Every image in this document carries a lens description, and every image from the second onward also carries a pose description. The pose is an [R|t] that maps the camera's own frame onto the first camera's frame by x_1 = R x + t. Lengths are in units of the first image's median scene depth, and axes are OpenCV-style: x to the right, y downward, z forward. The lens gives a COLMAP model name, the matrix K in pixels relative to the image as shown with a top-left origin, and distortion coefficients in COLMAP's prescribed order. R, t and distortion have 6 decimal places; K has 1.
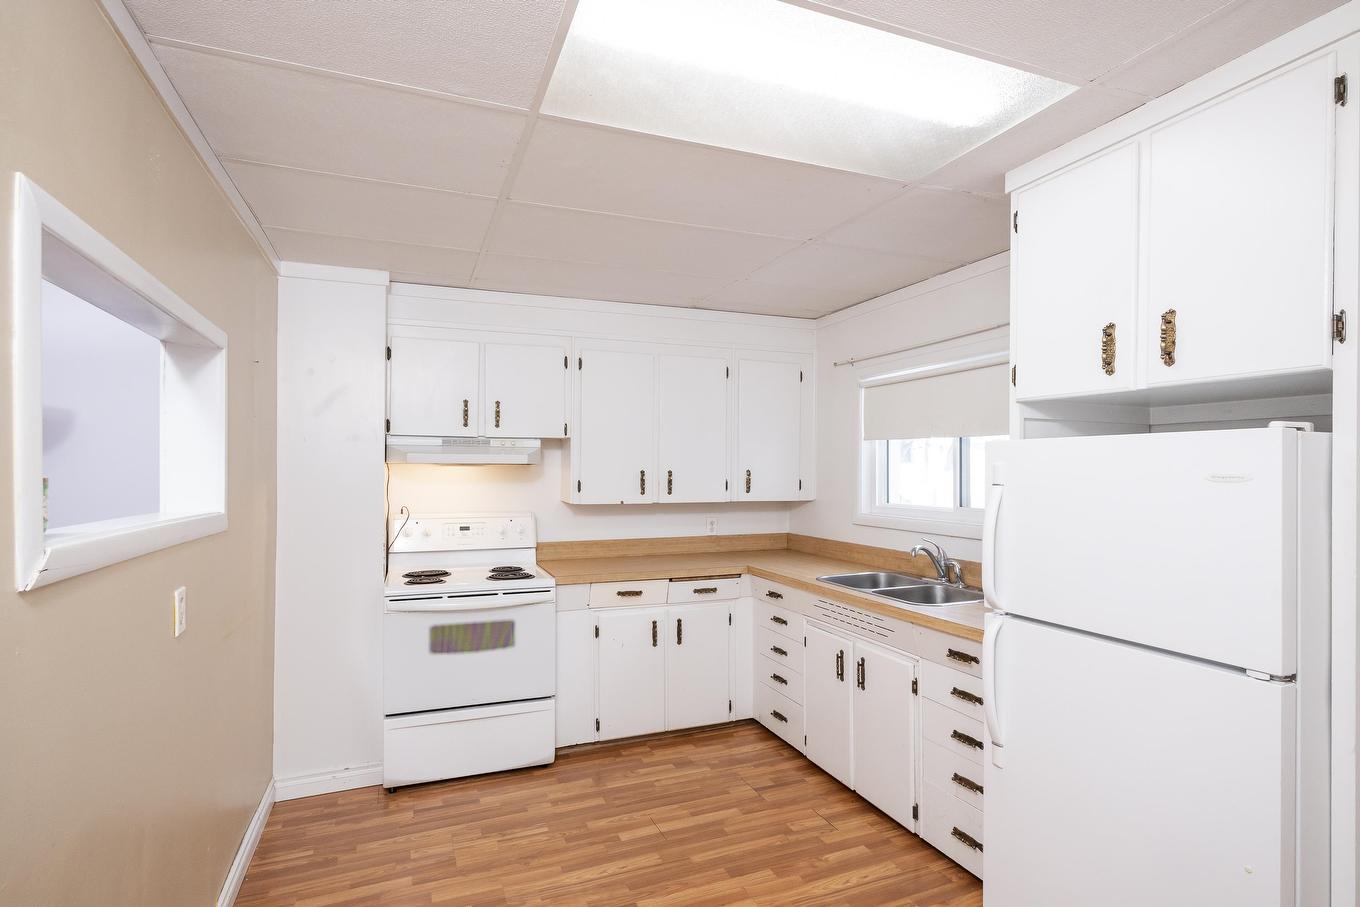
lens RADIAL K [[686.4, 0, 678.8], [0, 686.4, 465.6], [0, 0, 1]] dist [0.000557, 0.001366]
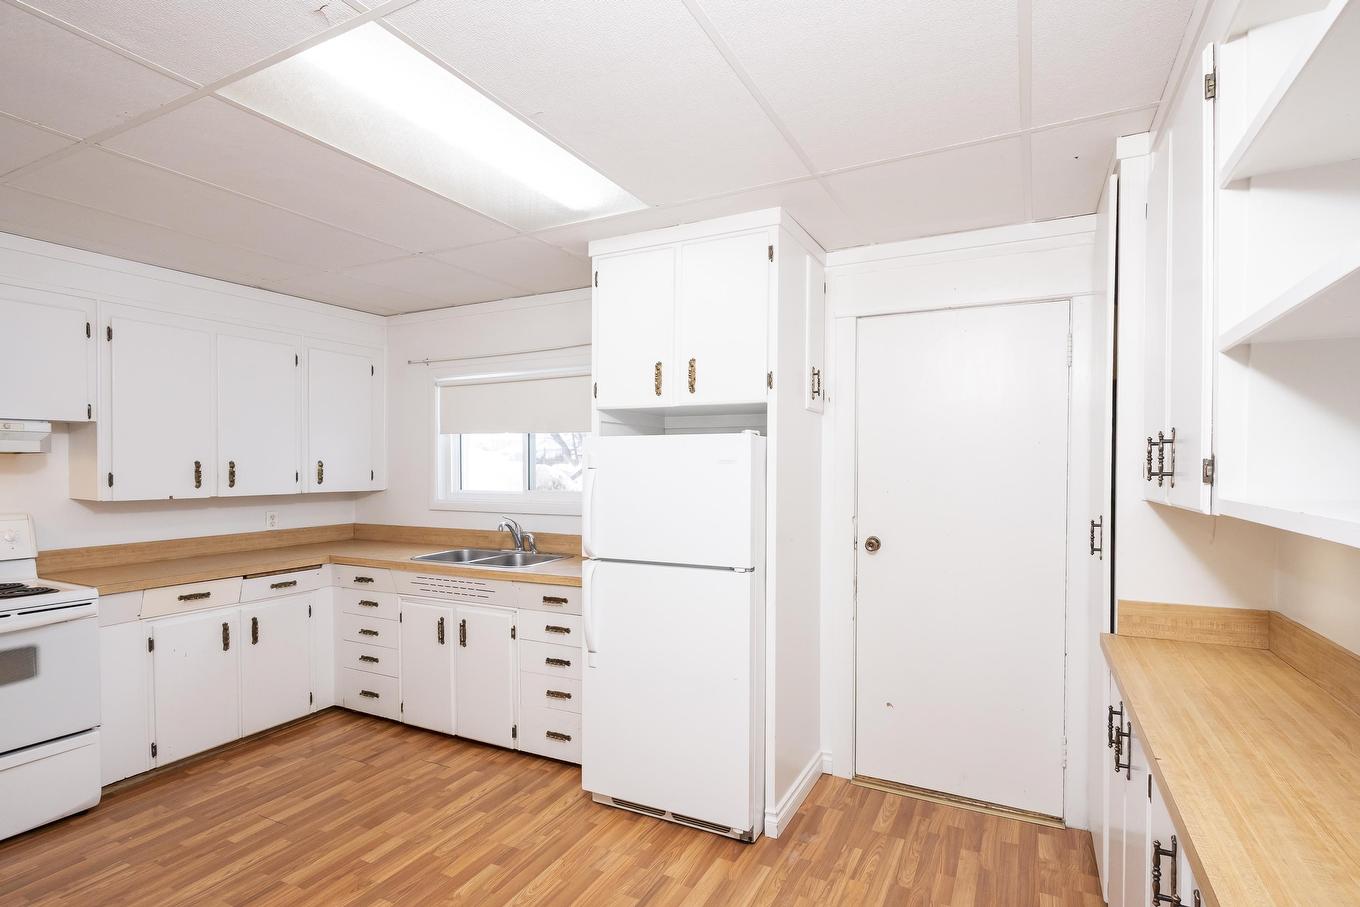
lens RADIAL K [[680.7, 0, 682.4], [0, 680.7, 477.2], [0, 0, 1]] dist [-0.005001, 0.005908]
pose [[0.752132, -0.016134, 0.658816, -0.201020], [-0.000206, 0.999694, 0.024717, 0.007436], [-0.659013, -0.018726, 0.751898, -0.108588]]
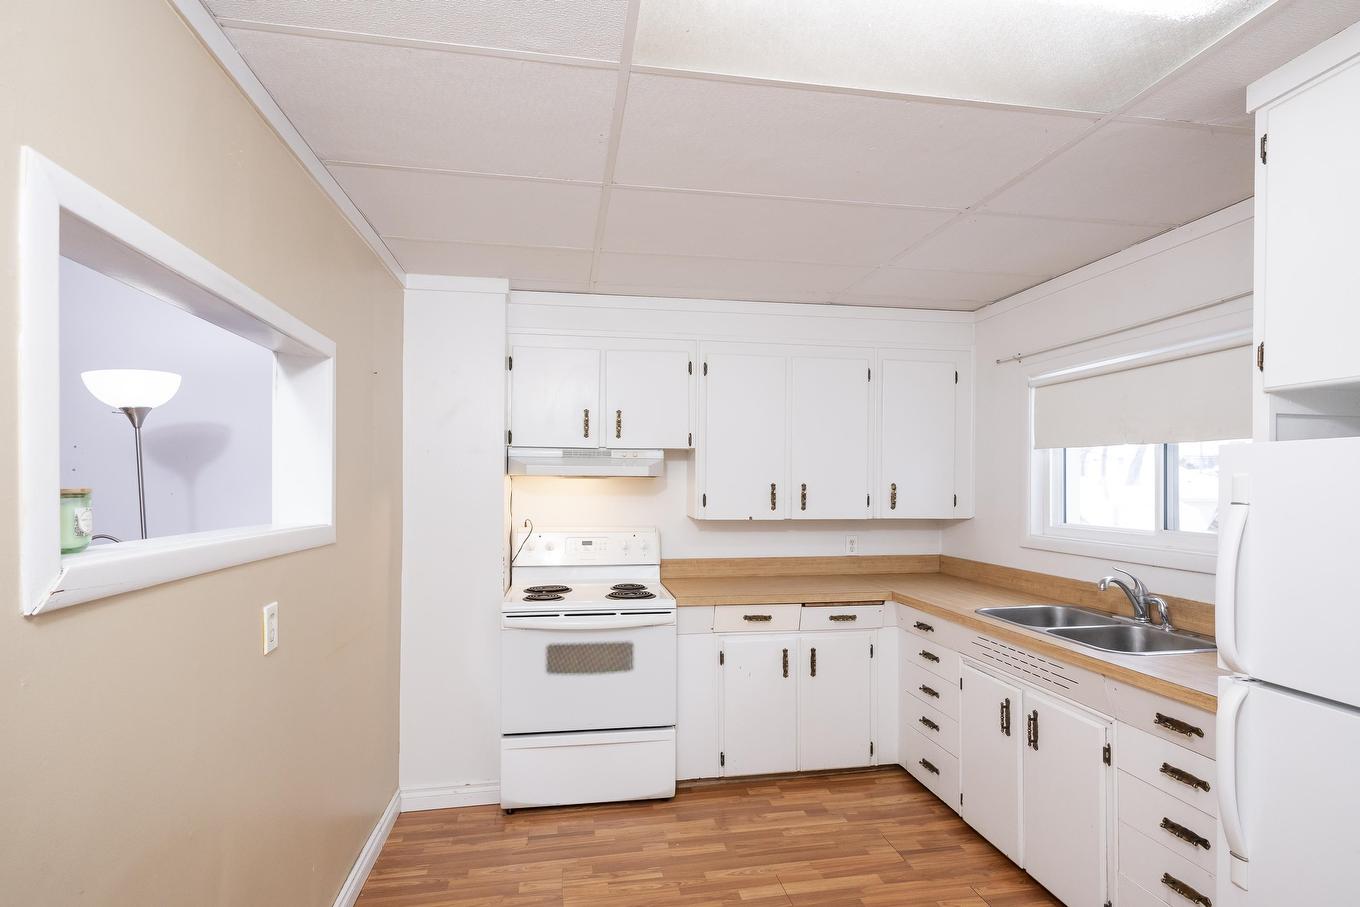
lens RADIAL K [[680.7, 0, 682.4], [0, 680.7, 477.2], [0, 0, 1]] dist [-0.005001, 0.005908]
pose [[0.978708, 0.000907, -0.205255, 0.018826], [-0.001527, 0.999995, -0.002863, 0.001545], [0.205251, 0.003115, 0.978704, 0.104566]]
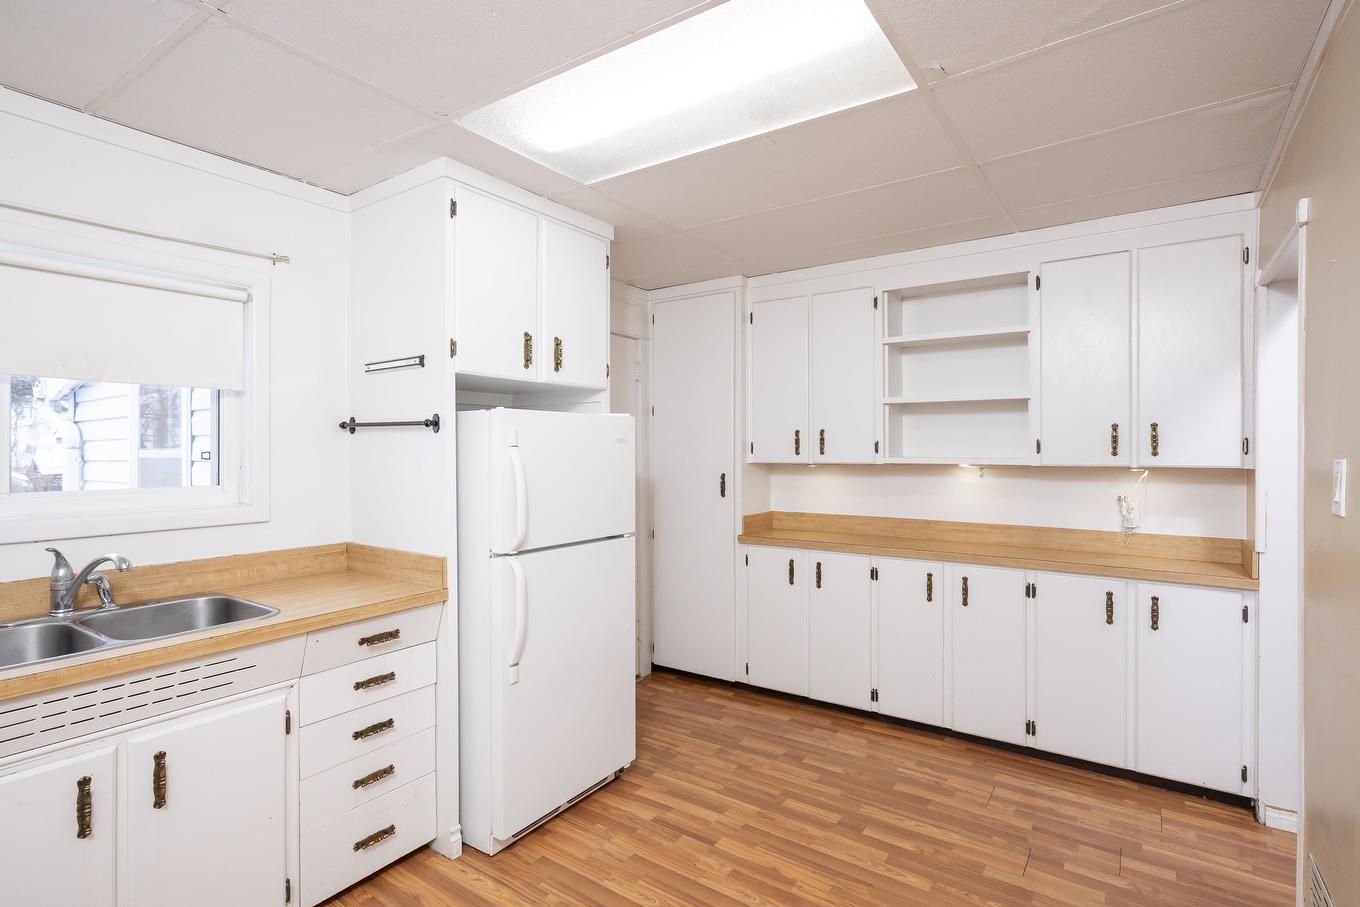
lens RADIAL K [[669.6, 0, 679.7], [0, 669.6, 457.9], [0, 0, 1]] dist [-0.001379, 0.001825]
pose [[-0.552811, -0.017645, 0.833120, -0.414742], [-0.011373, 0.999842, 0.013630, 0.017840], [-0.833229, -0.001940, -0.552924, 0.894290]]
